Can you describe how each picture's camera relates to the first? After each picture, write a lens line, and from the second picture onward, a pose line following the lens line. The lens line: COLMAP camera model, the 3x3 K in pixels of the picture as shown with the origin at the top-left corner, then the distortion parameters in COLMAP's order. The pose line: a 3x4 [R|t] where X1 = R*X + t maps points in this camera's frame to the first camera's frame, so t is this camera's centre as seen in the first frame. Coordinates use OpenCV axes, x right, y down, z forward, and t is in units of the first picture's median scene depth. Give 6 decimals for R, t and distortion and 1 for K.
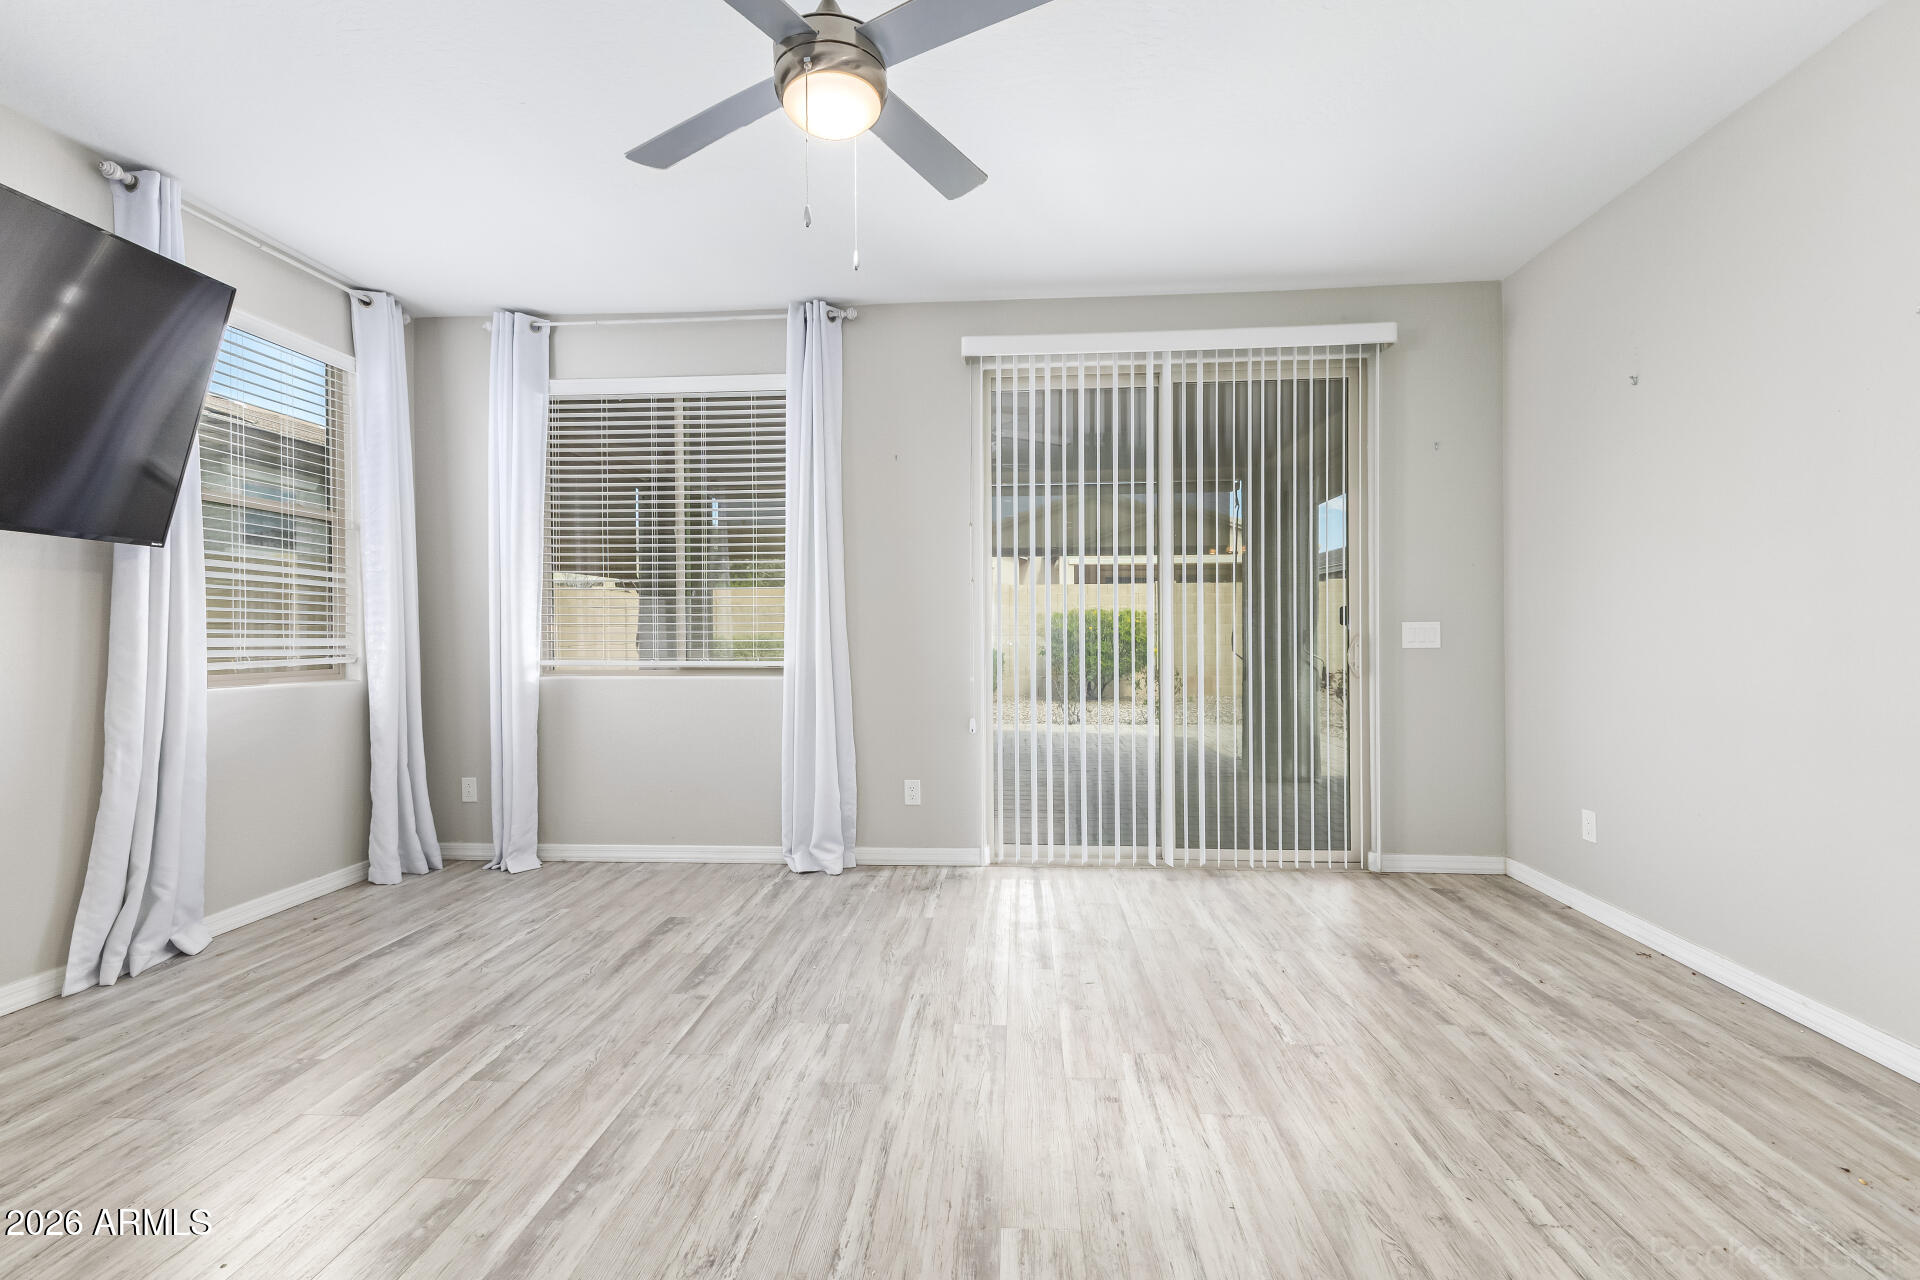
lens RADIAL K [[834.5, 0, 960.0], [0, 834.5, 640.0], [0, 0, 1]] dist [0.004513, 0.000318]
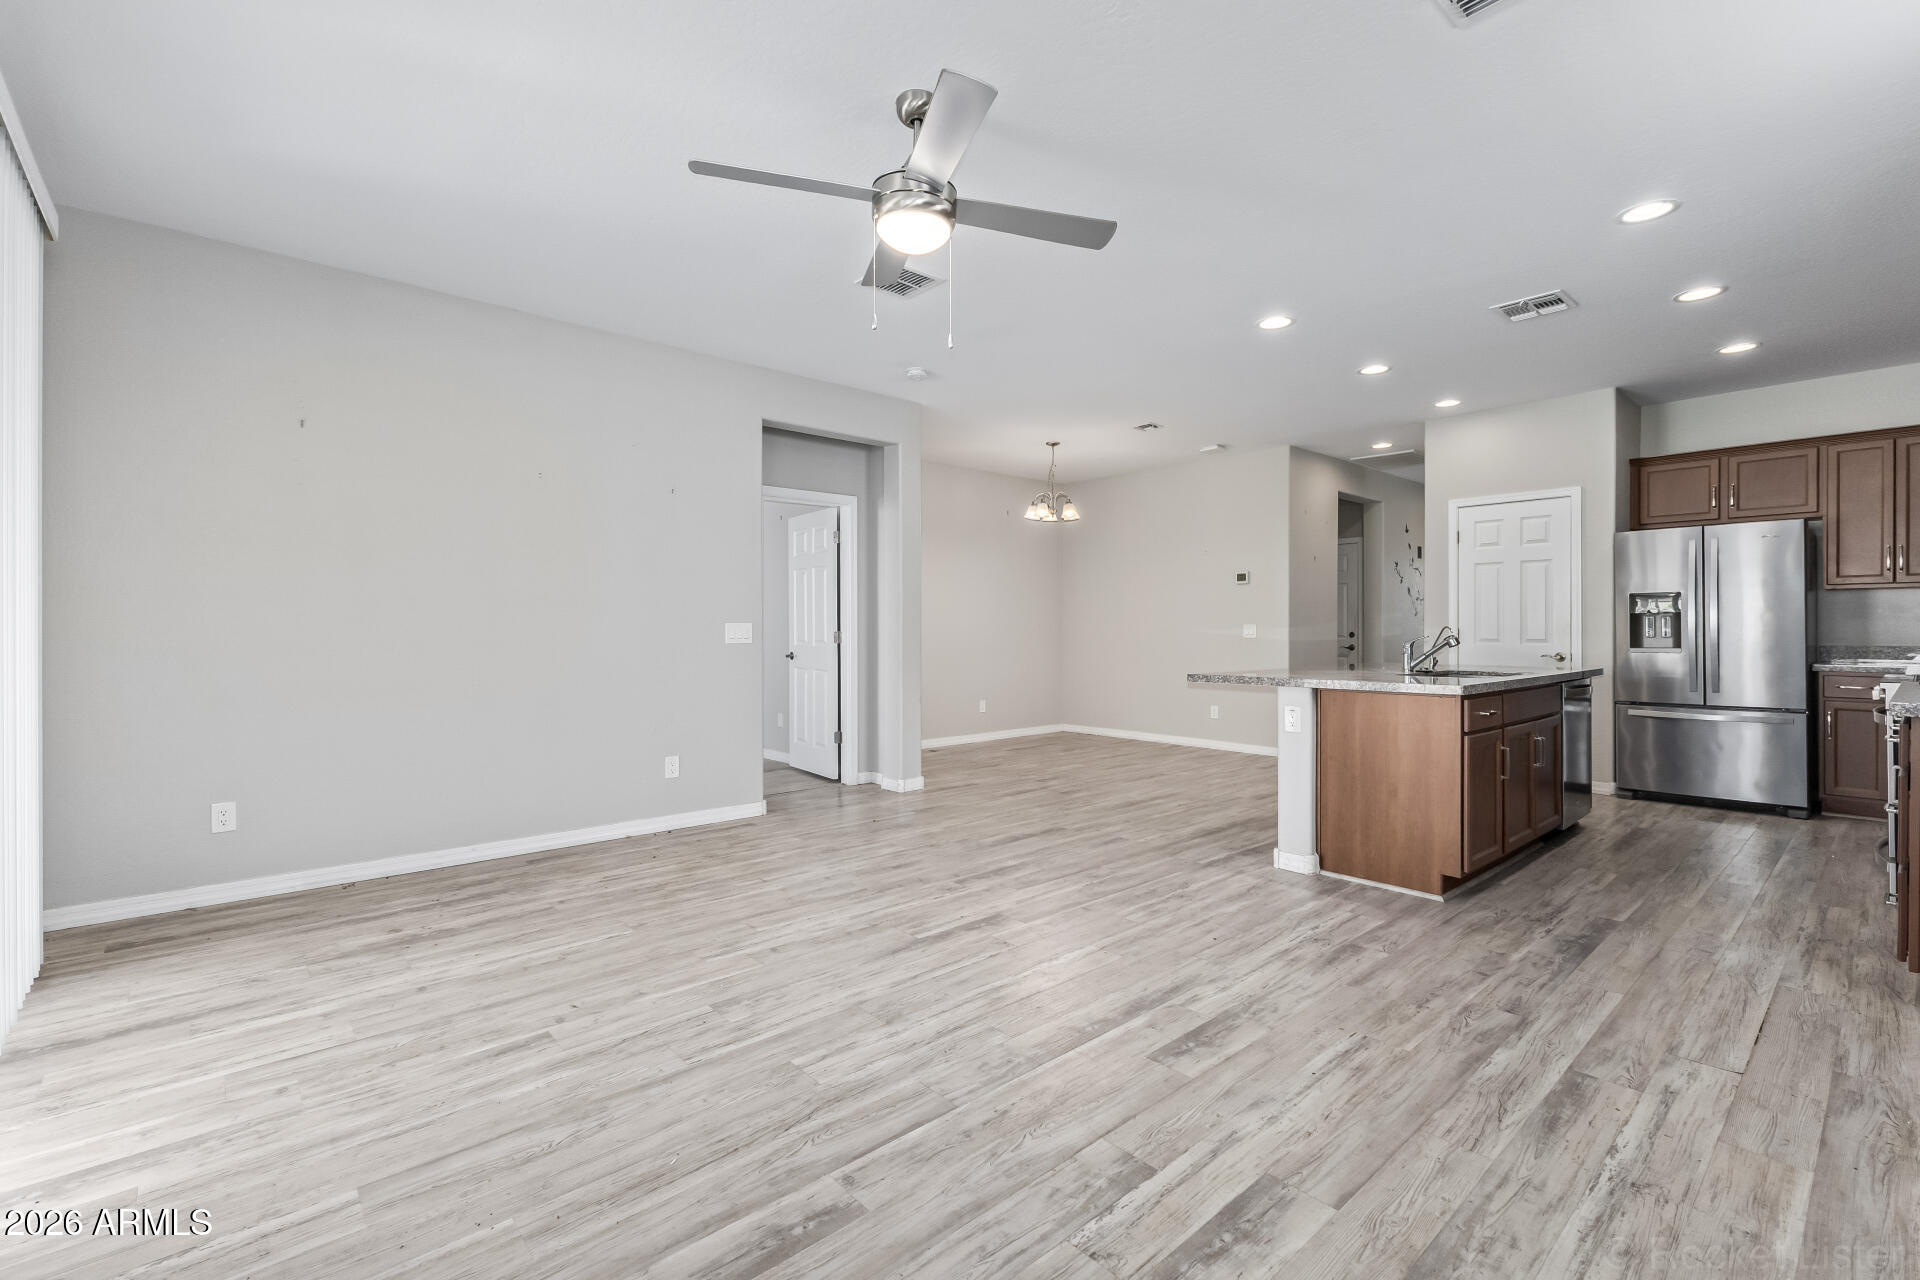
lens RADIAL K [[834.5, 0, 960.0], [0, 834.5, 640.0], [0, 0, 1]] dist [0.004513, 0.000318]
pose [[-0.713450, -0.002093, 0.700703, -0.955995], [0.011979, 0.999813, 0.015183, -0.011324], [-0.700604, 0.019226, -0.713291, 1.601169]]
